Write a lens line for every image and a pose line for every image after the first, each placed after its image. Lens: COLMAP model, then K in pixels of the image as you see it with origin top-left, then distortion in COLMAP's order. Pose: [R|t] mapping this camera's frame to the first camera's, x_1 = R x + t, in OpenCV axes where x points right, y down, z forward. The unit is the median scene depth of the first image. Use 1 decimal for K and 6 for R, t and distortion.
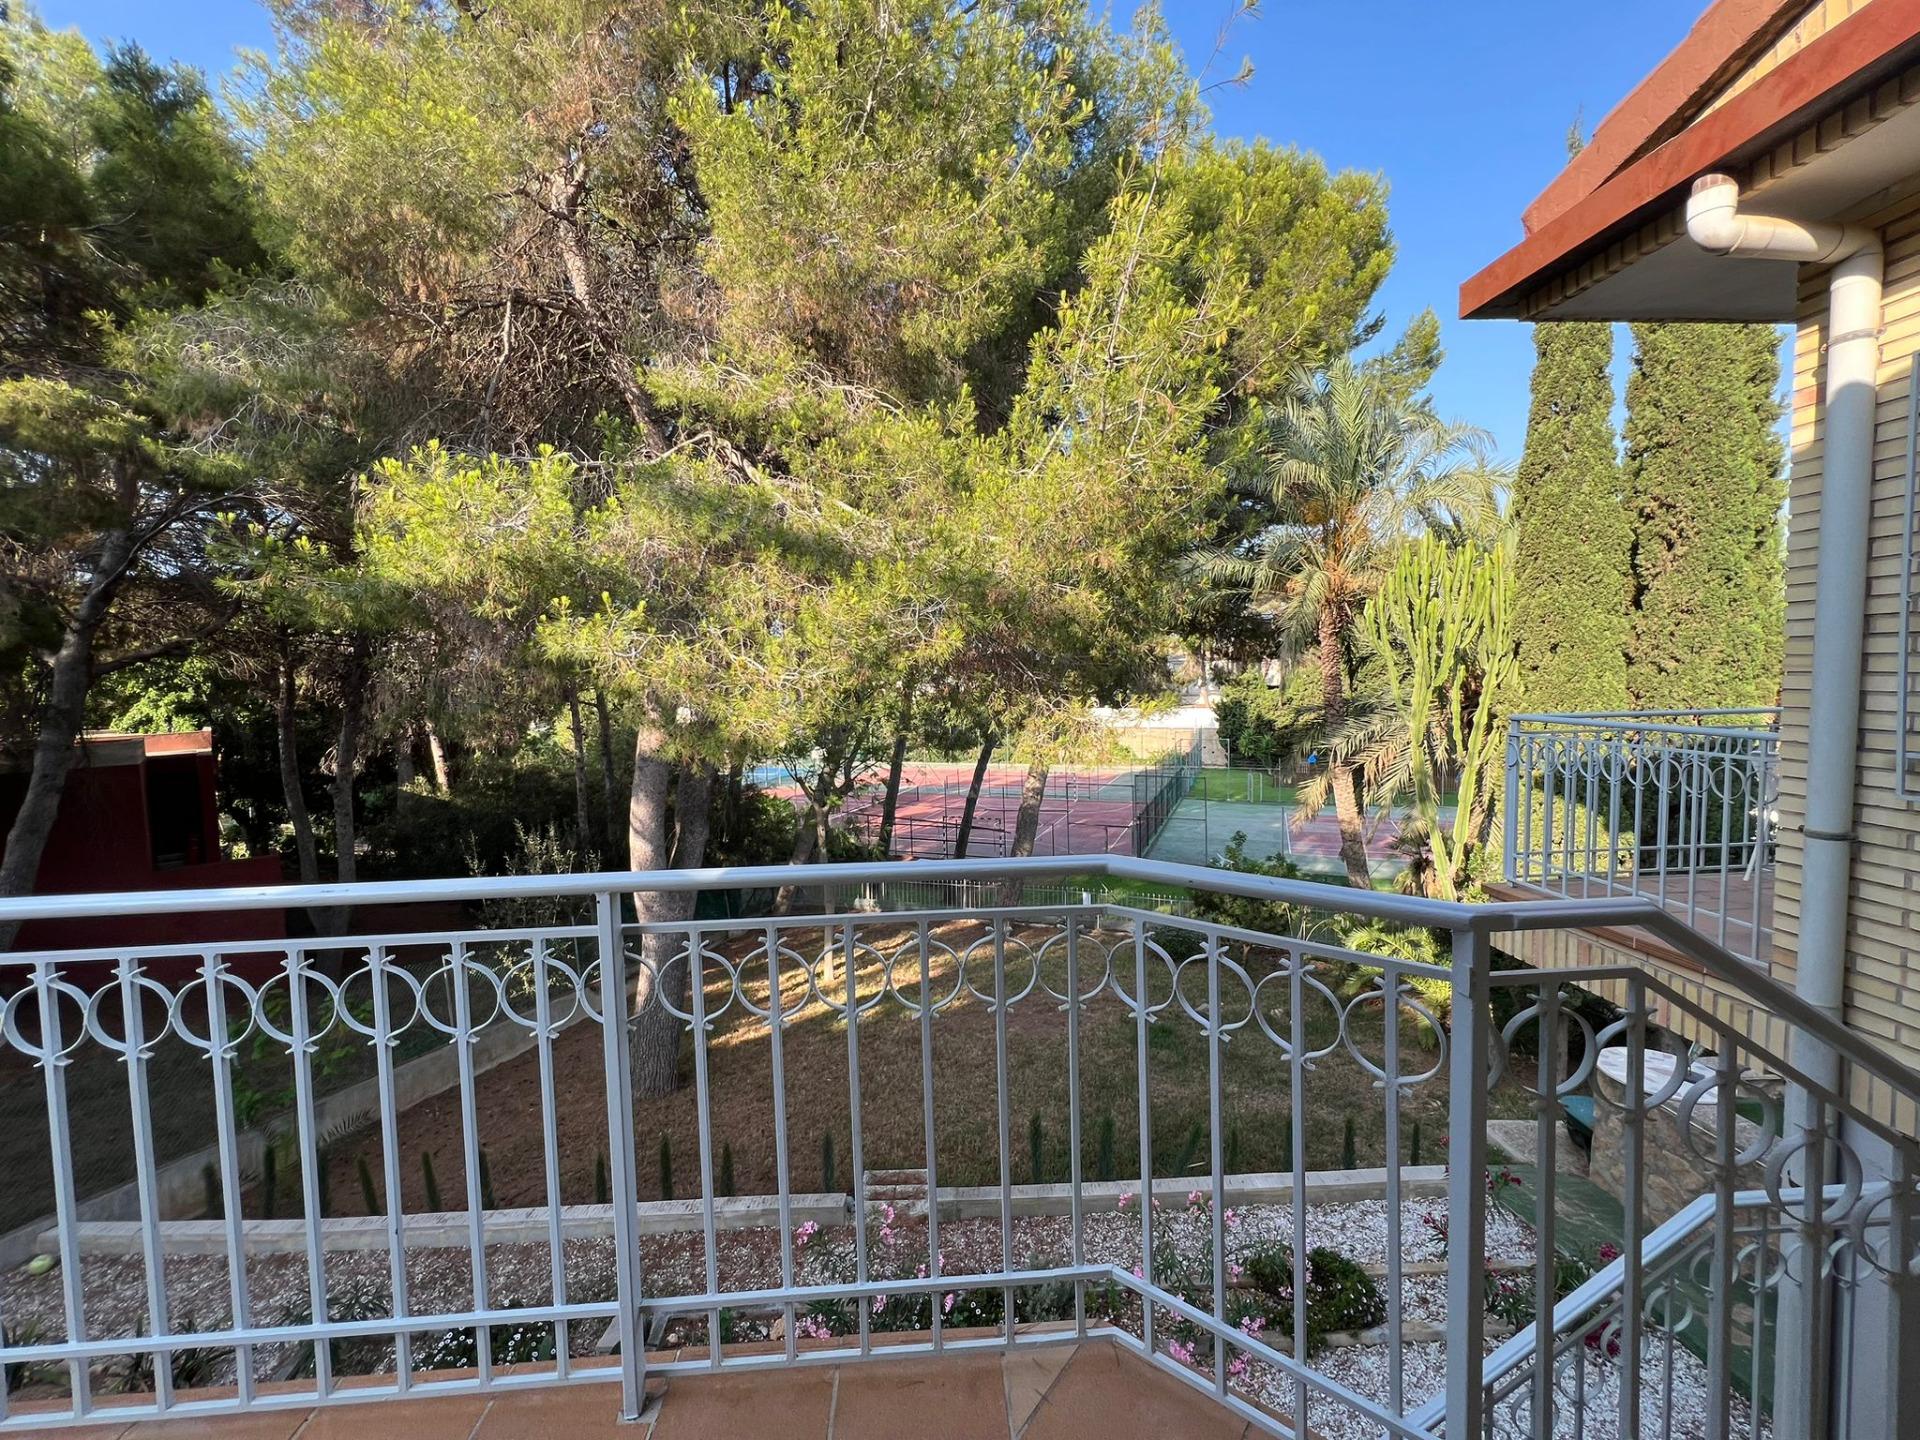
lens RADIAL K [[767.6, 0, 957.2], [0, 767.6, 707.3], [0, 0, 1]] dist [0.000701, 0.000077]
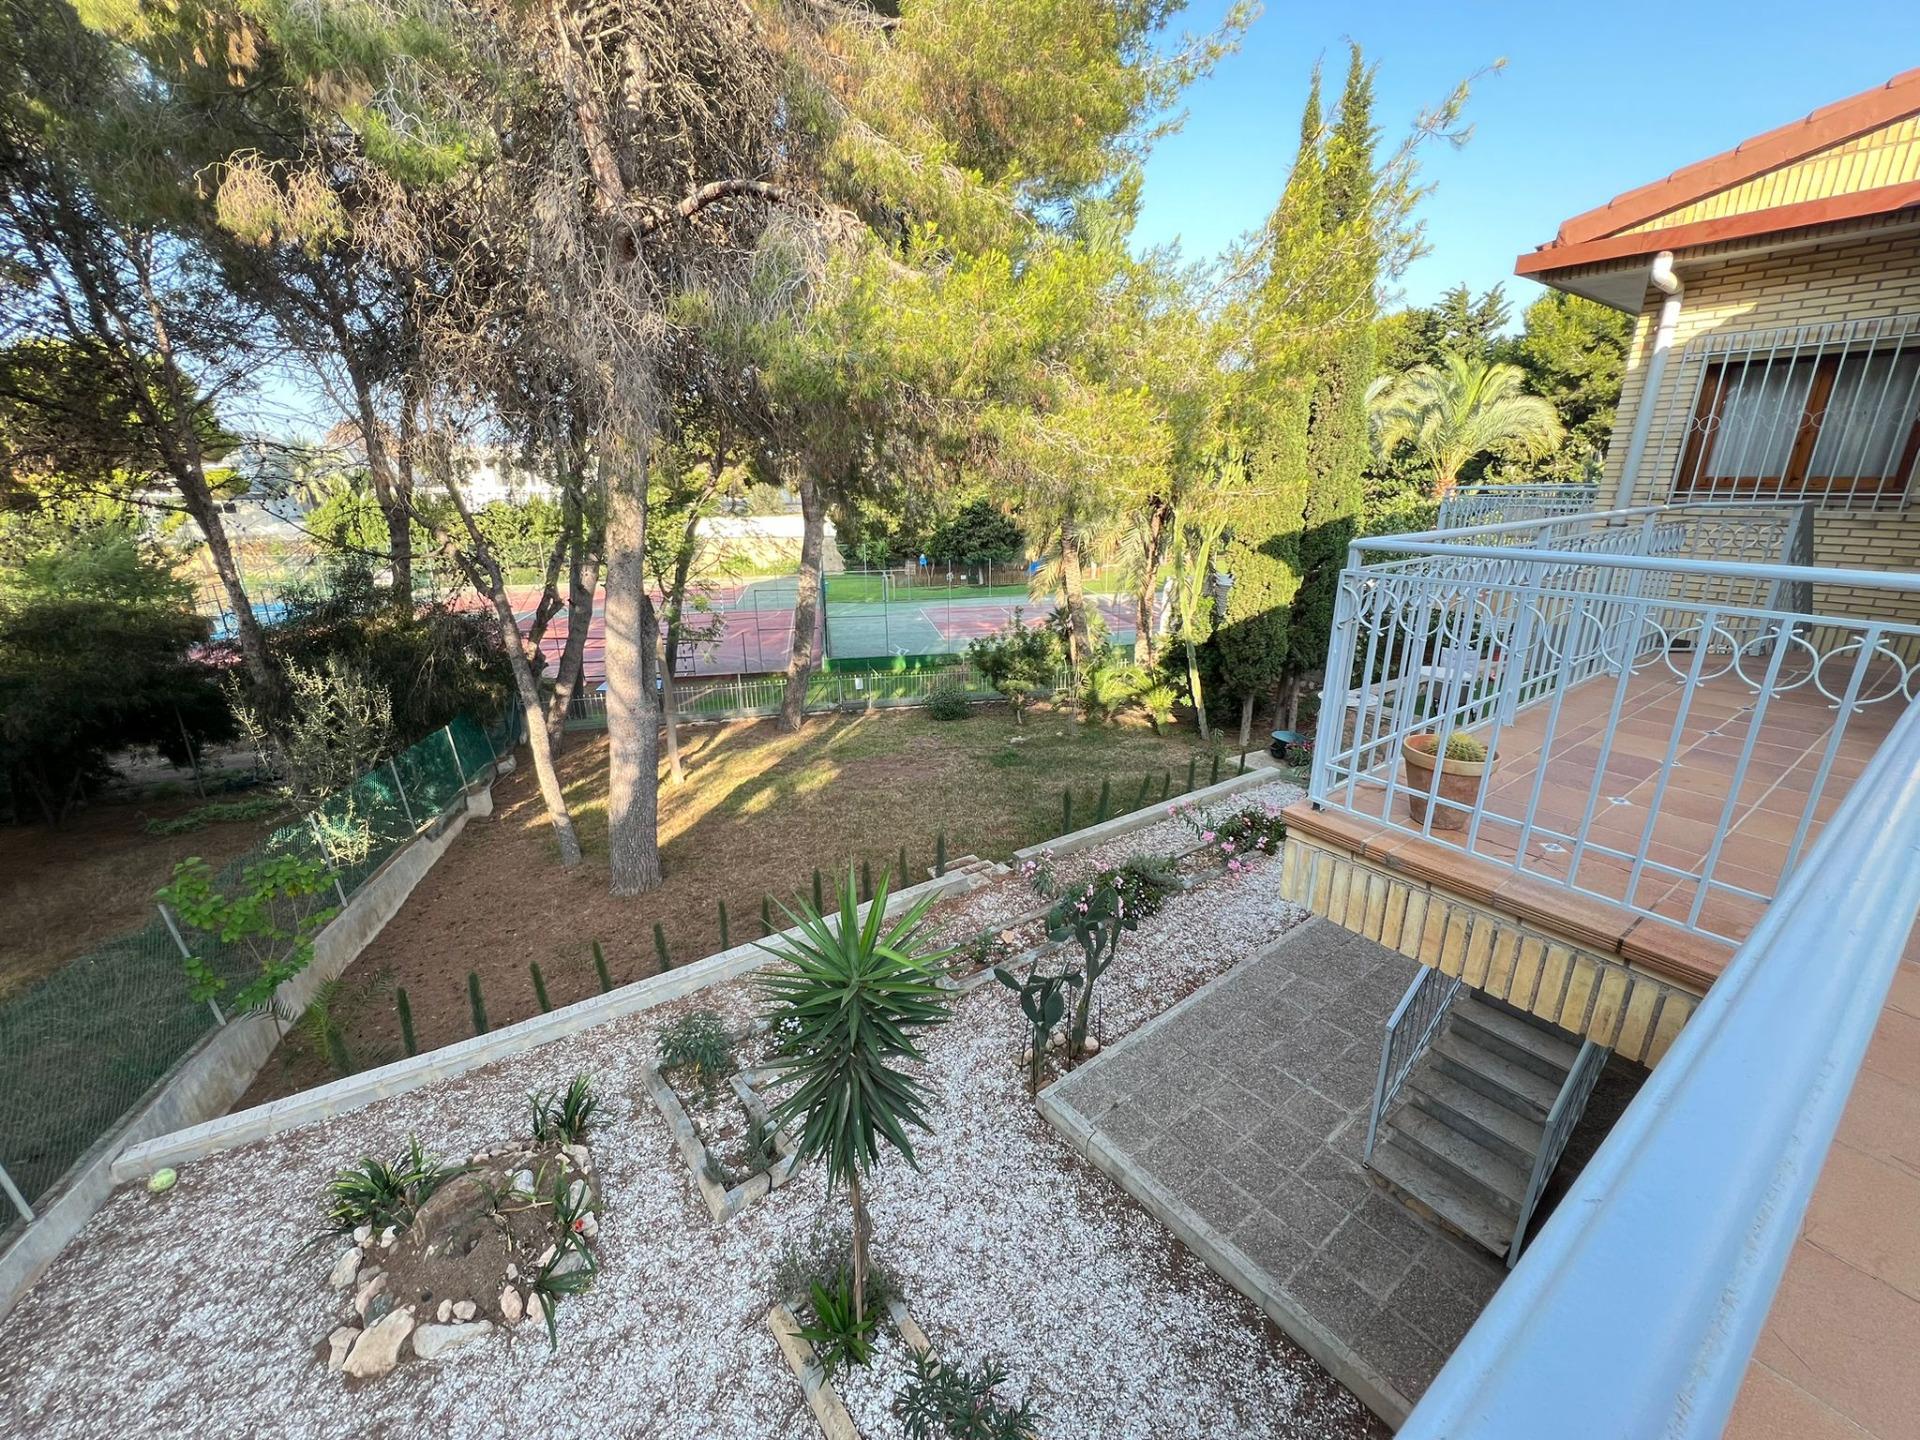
lens RADIAL K [[771.0, 0, 957.0], [0, 771.0, 716.2], [0, 0, 1]] dist [-0.001771, 0.000364]
pose [[0.849607, -0.142510, 0.507799, -0.627180], [0.013666, 0.968428, 0.248918, 0.031878], [-0.527240, -0.204543, 0.824731, -0.043815]]
